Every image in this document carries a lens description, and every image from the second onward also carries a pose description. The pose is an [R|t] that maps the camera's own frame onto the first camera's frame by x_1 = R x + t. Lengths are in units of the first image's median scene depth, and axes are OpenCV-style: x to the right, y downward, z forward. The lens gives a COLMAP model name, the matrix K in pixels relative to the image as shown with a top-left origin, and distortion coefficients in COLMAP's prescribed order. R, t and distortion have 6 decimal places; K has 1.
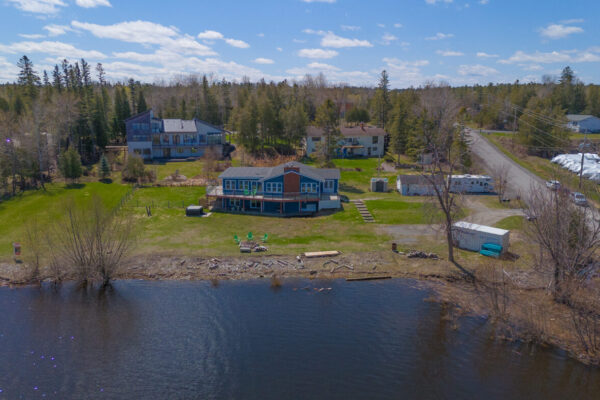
lens RADIAL K [[539.6, 0, 292.8], [0, 539.6, 198.4], [0, 0, 1]] dist [0.097185, -0.078598]
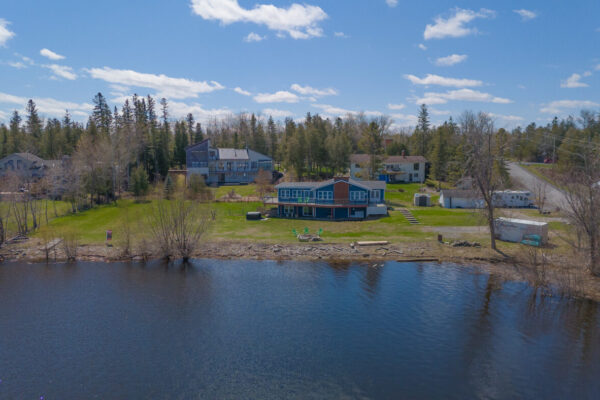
lens RADIAL K [[539.6, 0, 292.8], [0, 539.6, 198.4], [0, 0, 1]] dist [0.097185, -0.078598]
pose [[0.997741, -0.003397, -0.067089, -0.026081], [-0.003004, 0.995465, -0.095082, 0.087043], [0.067108, 0.095069, 0.993206, -0.087223]]
